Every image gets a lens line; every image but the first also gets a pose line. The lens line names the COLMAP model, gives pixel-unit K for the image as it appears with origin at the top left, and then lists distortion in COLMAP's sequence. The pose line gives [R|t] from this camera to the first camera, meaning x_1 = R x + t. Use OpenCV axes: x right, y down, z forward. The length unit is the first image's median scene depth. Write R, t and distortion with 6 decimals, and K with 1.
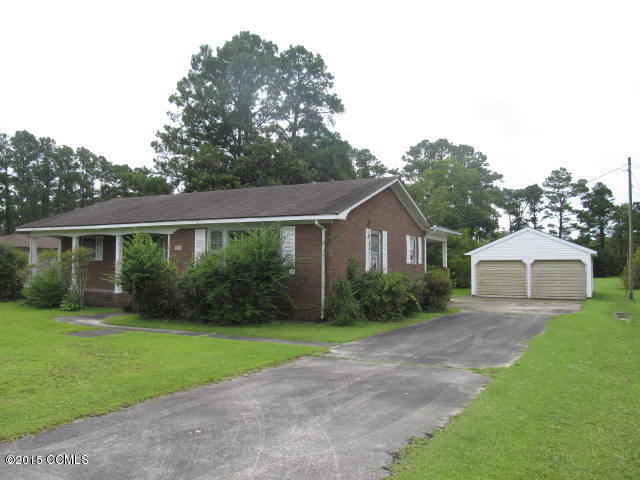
lens RADIAL K [[534.4, 0, 320.0], [0, 534.4, 240.0], [0, 0, 1]] dist [-0.012054, -0.004120]
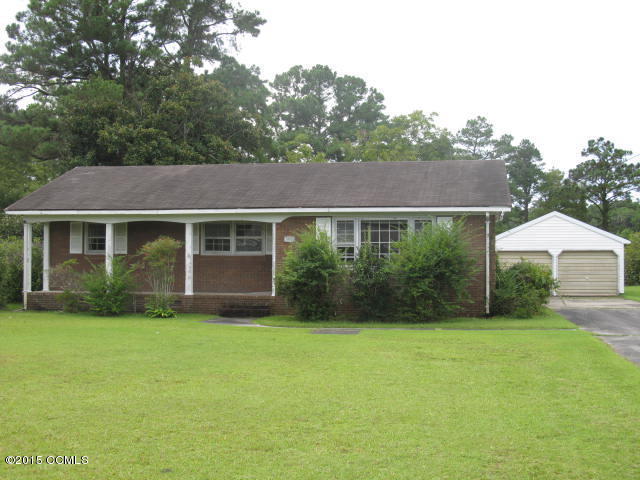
lens RADIAL K [[920.8, 0, 320.0], [0, 920.8, 240.0], [0, 0, 1]] dist [-0.103988, -0.005940]
pose [[0.947743, 0.000571, 0.319034, -0.406549], [-0.009697, 0.999588, 0.027019, -0.014099], [-0.318887, -0.028700, 0.947358, -0.238667]]
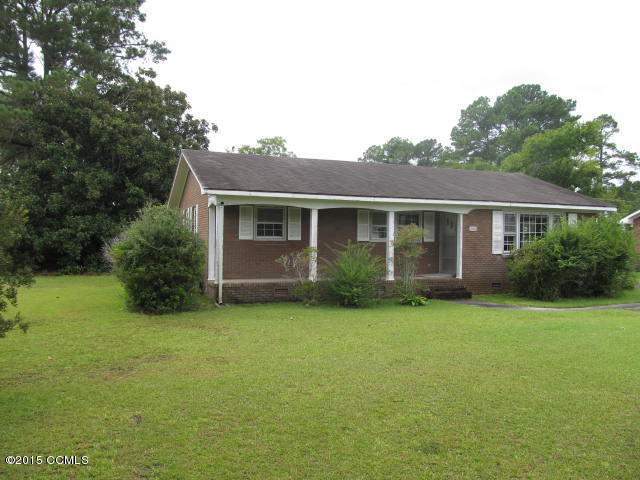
lens RADIAL K [[522.6, 0, 320.0], [0, 522.6, 240.0], [0, 0, 1]] dist [-0.060814, 0.000210]
pose [[0.633096, -0.008188, 0.774030, -0.695419], [-0.042165, 0.998095, 0.045045, 0.002722], [-0.772924, -0.061155, 0.631544, 0.364773]]
